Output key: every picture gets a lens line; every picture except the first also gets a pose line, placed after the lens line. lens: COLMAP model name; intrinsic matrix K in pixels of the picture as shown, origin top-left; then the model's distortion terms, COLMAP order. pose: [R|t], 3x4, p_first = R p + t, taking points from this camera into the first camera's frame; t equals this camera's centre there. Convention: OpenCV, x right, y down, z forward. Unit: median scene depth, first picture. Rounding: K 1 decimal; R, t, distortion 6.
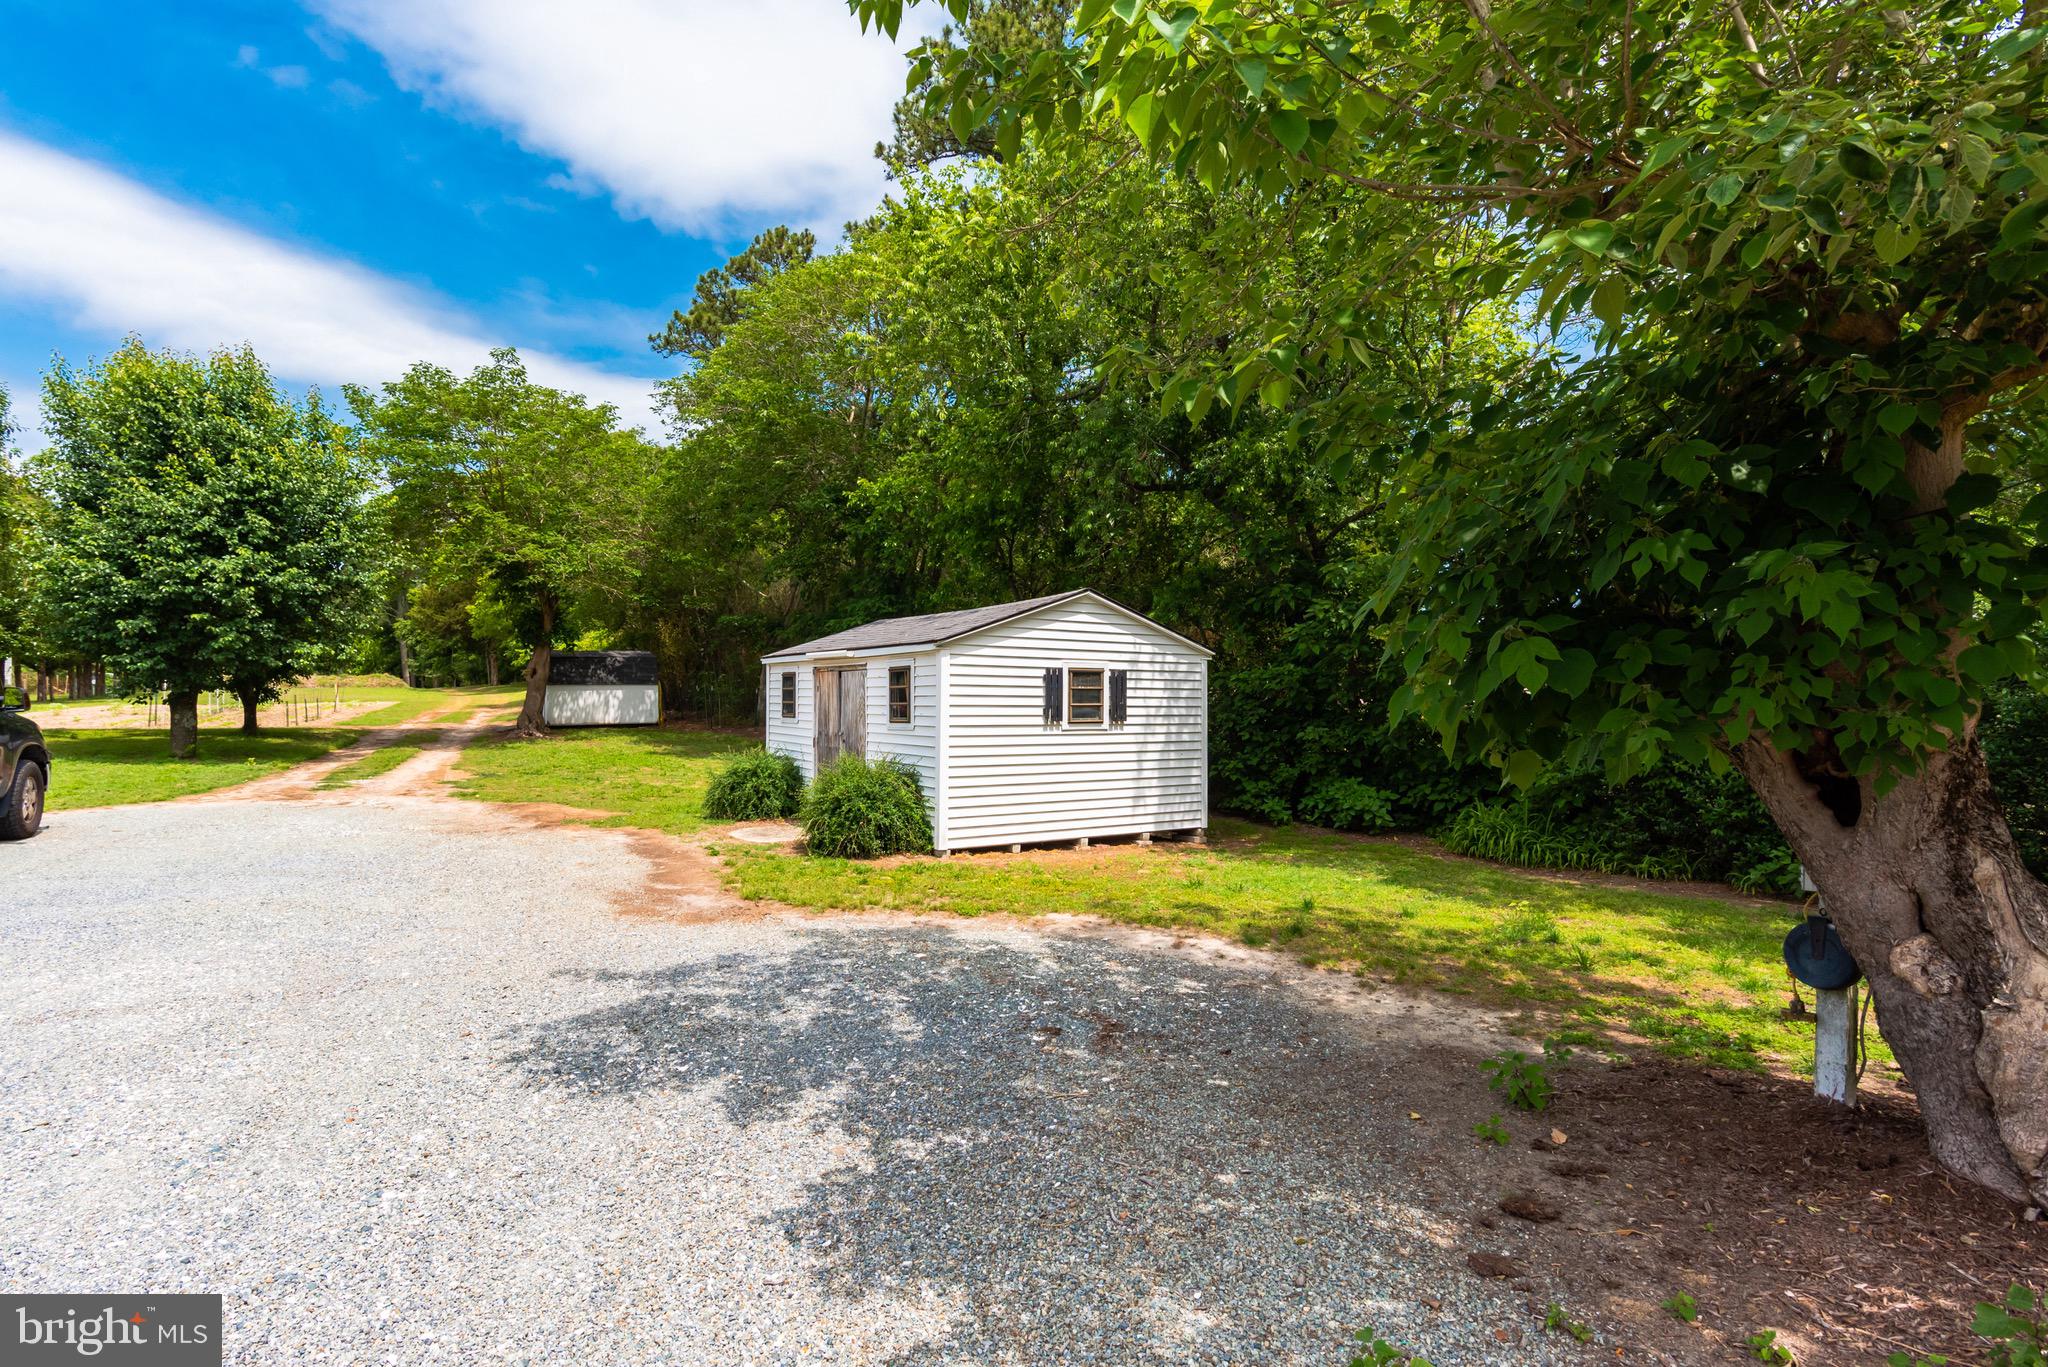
lens RADIAL K [[1032.4, 0, 1020.9], [0, 1032.4, 692.2], [0, 0, 1]] dist [0.000754, 0.000238]
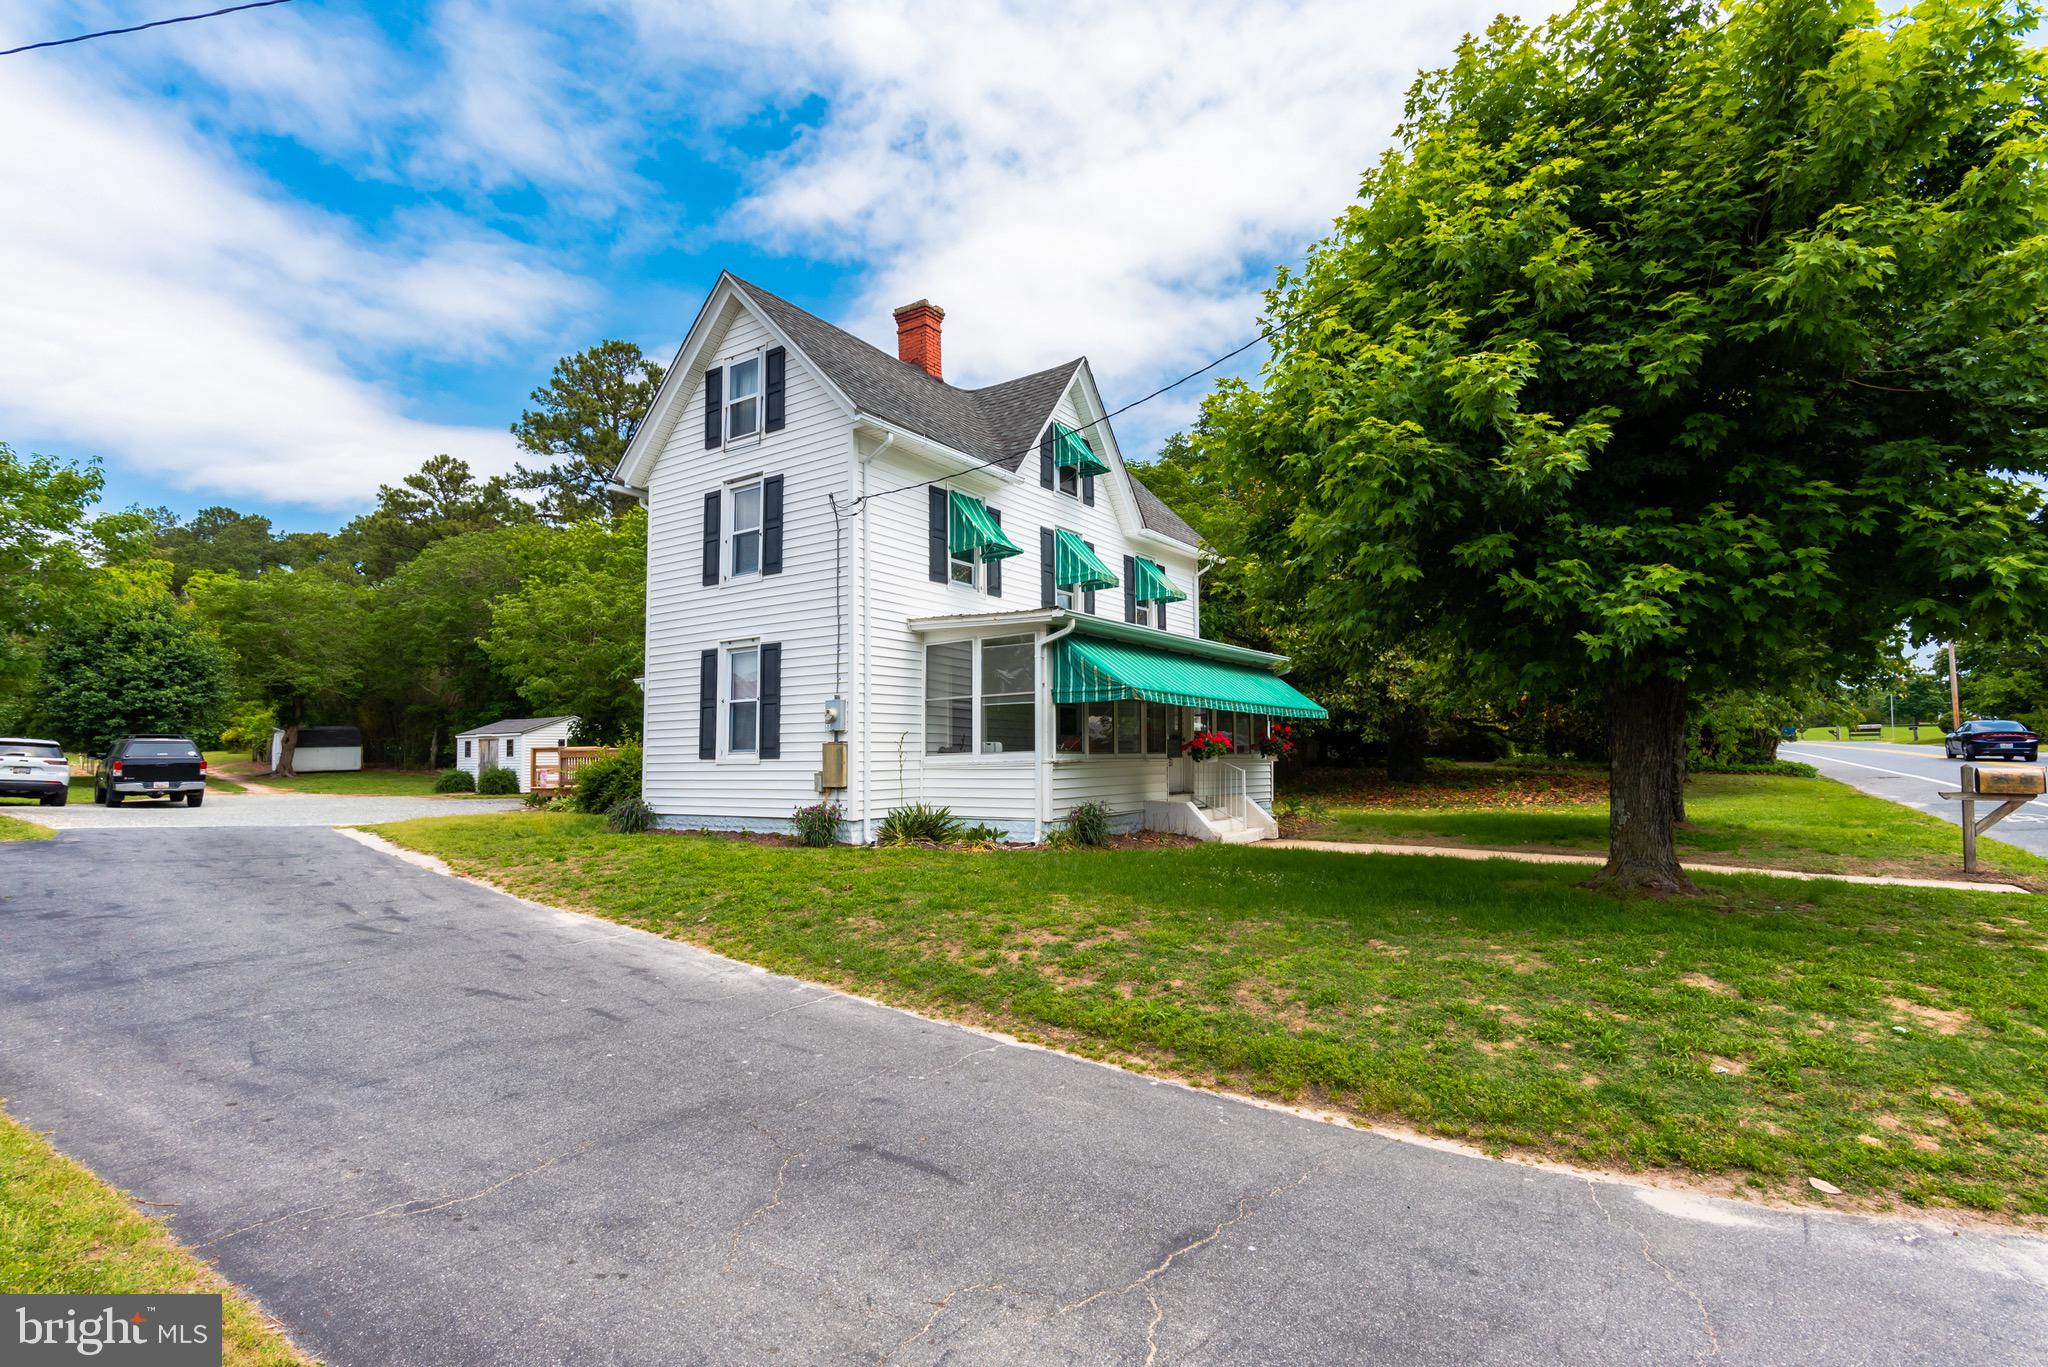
lens RADIAL K [[984.7, 0, 1016.4], [0, 984.7, 694.1], [0, 0, 1]] dist [0.002742, 0.000428]
pose [[0.946111, 0.002664, 0.323832, 0.331514], [0.014438, 0.998625, -0.050398, 0.010587], [-0.323521, 0.052358, 0.944771, -2.109619]]
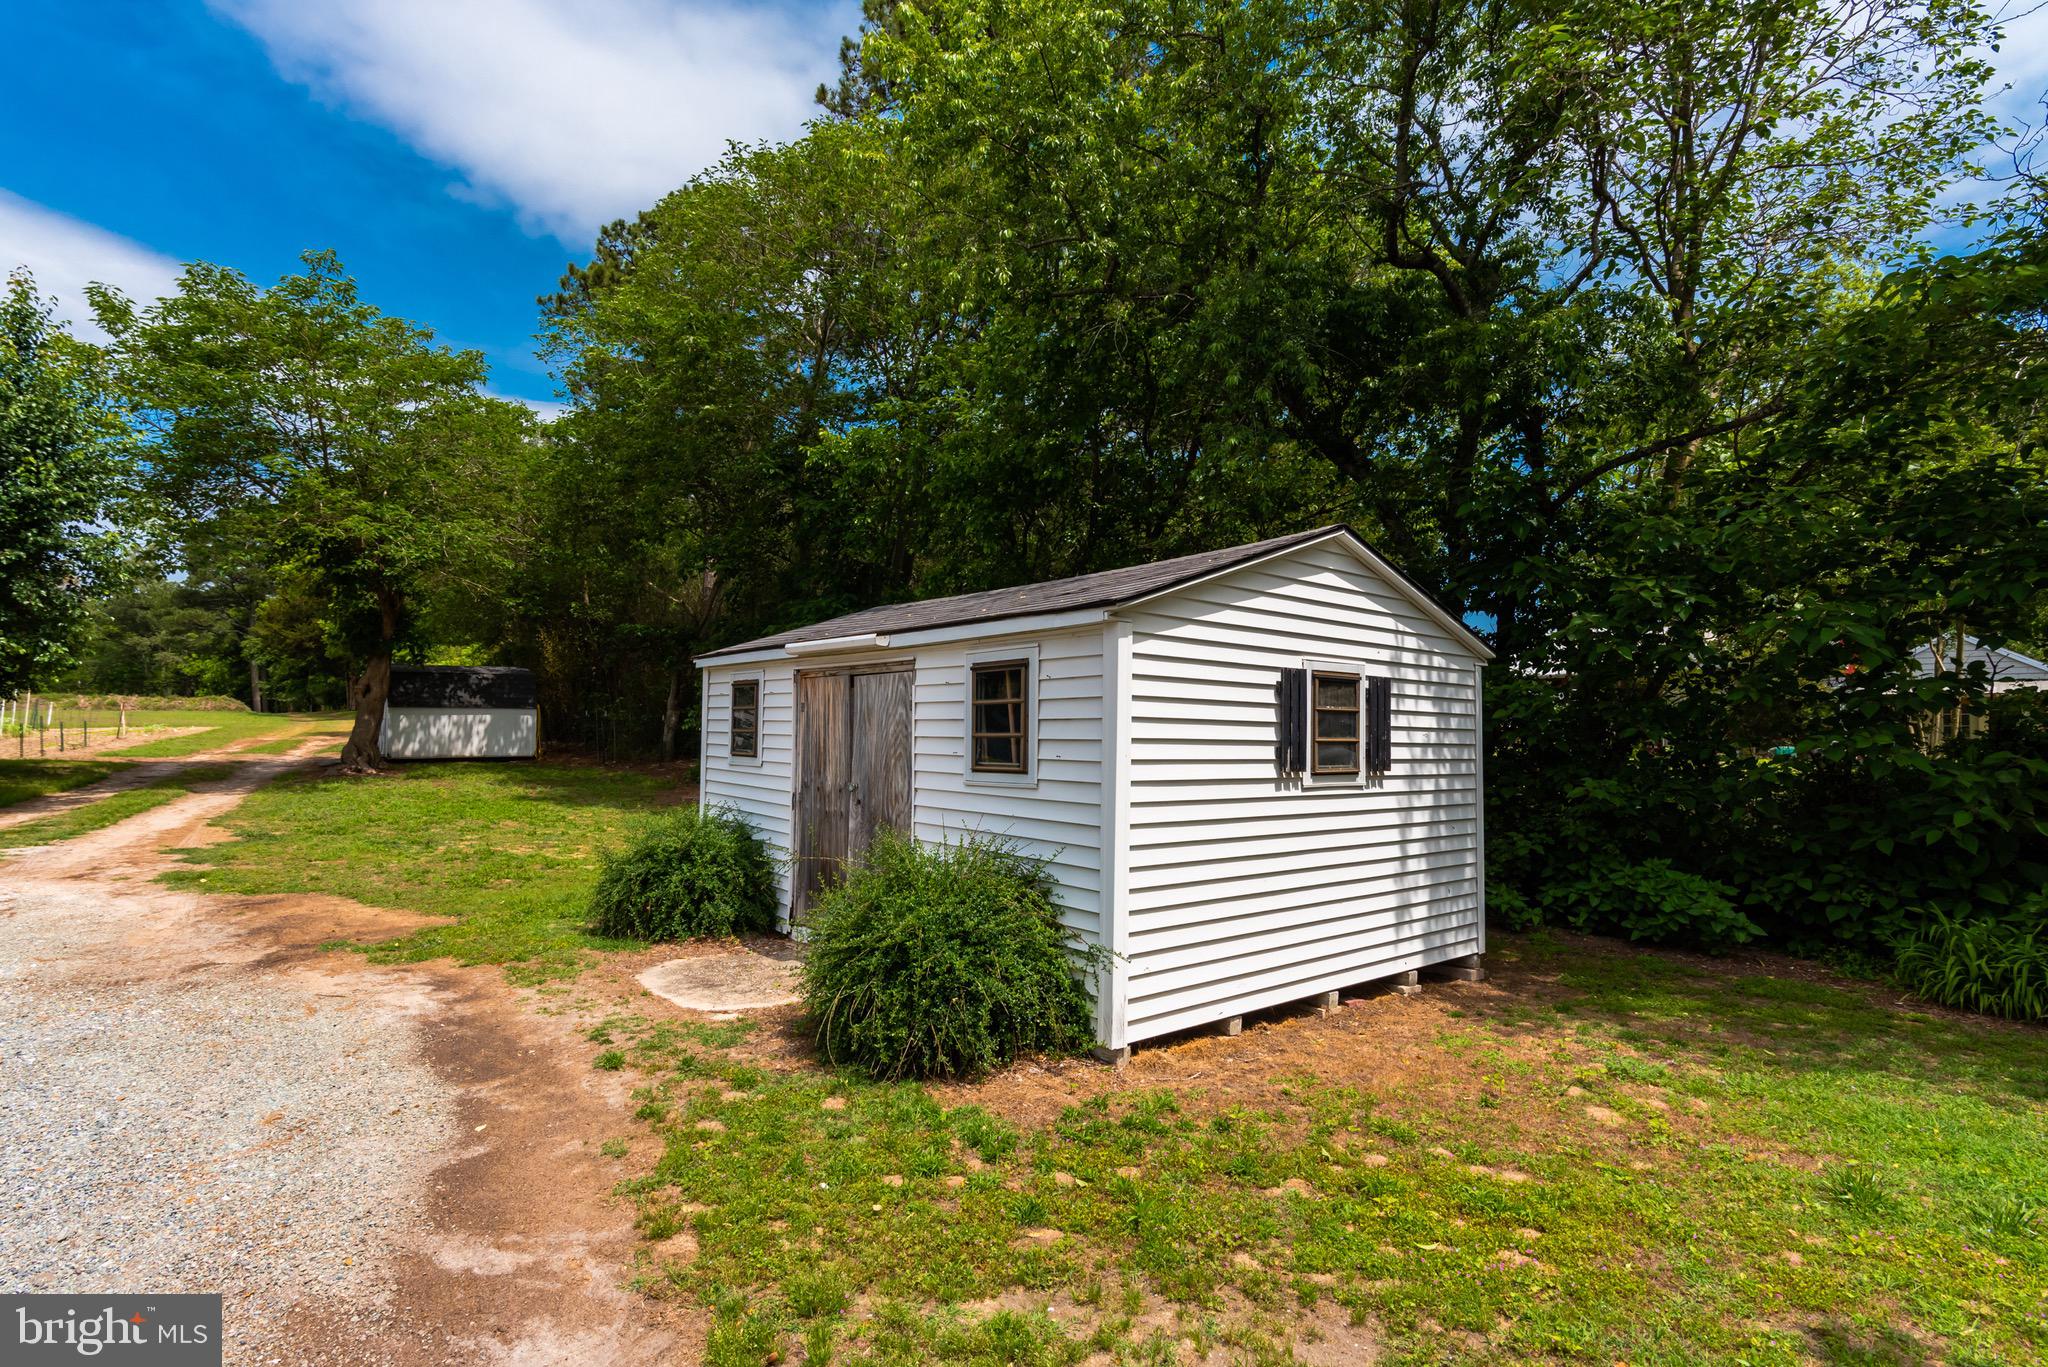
lens RADIAL K [[1004.8, 0, 1021.0], [0, 1004.8, 694.8], [0, 0, 1]] dist [0.003209, -0.000076]
pose [[0.994651, 0.014170, 0.102315, -0.133807], [-0.010983, 0.999439, -0.031643, 0.005919], [-0.102706, 0.030350, 0.994249, 0.434159]]
